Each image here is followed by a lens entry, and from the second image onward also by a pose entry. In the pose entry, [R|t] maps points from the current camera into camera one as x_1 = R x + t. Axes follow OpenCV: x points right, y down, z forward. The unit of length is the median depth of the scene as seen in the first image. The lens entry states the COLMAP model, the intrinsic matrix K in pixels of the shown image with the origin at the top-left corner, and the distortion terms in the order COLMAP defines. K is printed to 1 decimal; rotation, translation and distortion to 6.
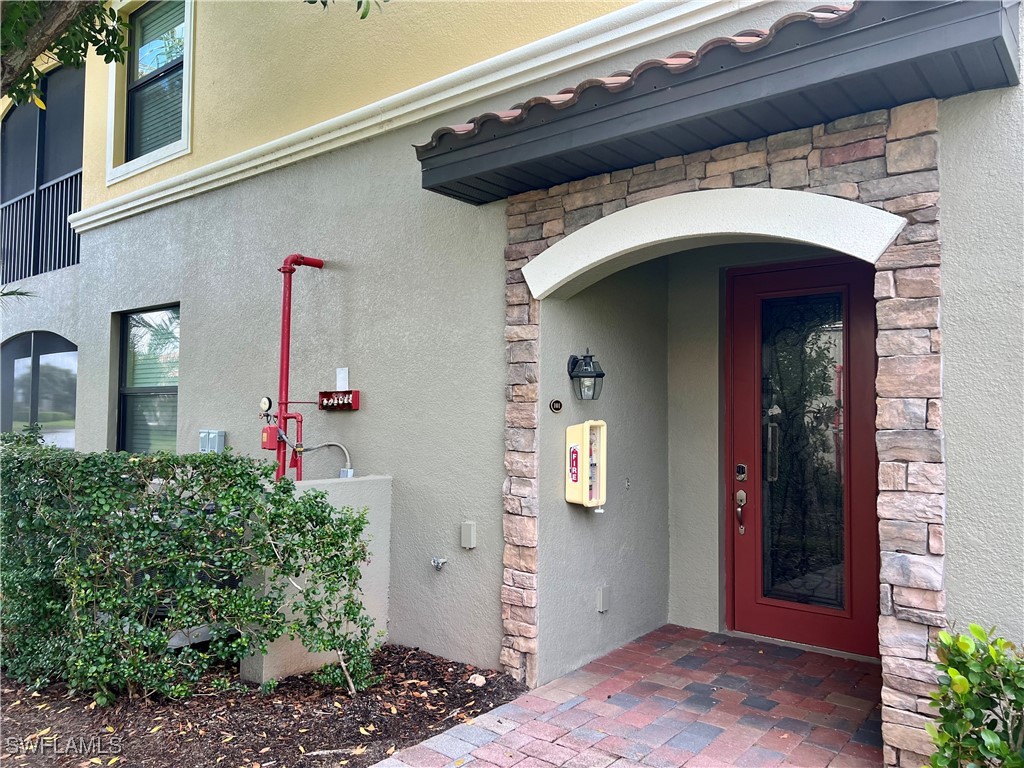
lens RADIAL K [[767.4, 0, 512.0], [0, 767.4, 384.0], [0, 0, 1]] dist [0.076852, -0.113785]
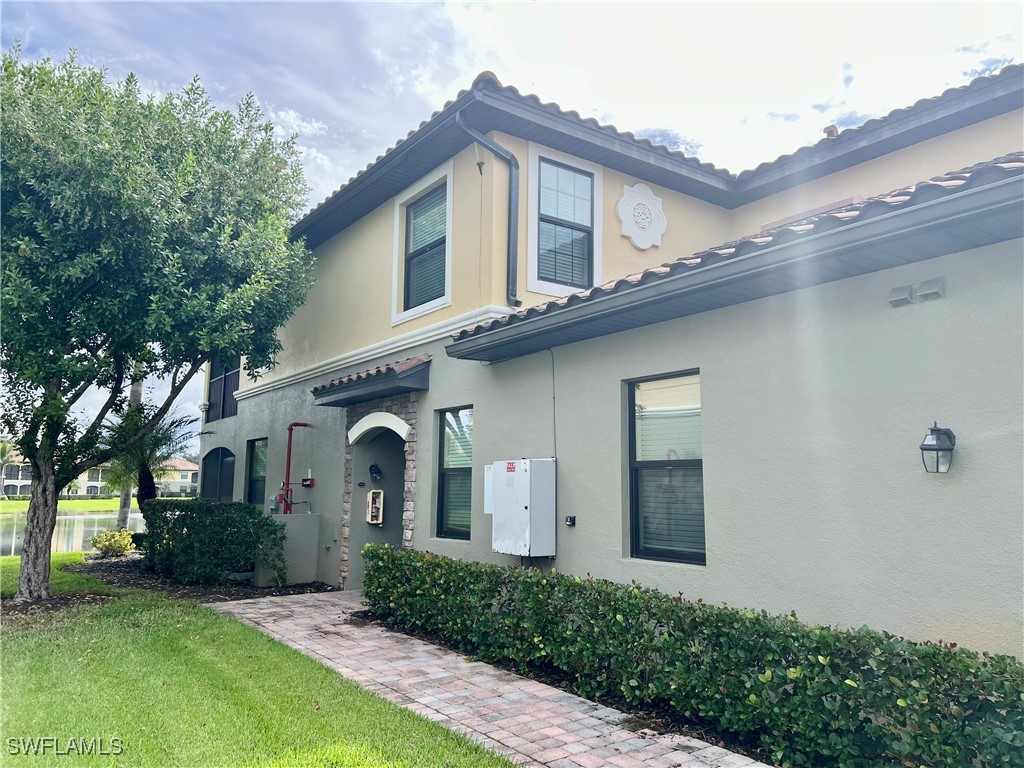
lens RADIAL K [[767.4, 0, 512.0], [0, 767.4, 384.0], [0, 0, 1]] dist [0.076852, -0.113785]
pose [[0.964200, -0.037925, -0.262450, 1.226079], [0.011819, 0.994883, -0.100344, -0.042445], [0.264912, 0.093650, 0.959714, -1.393371]]
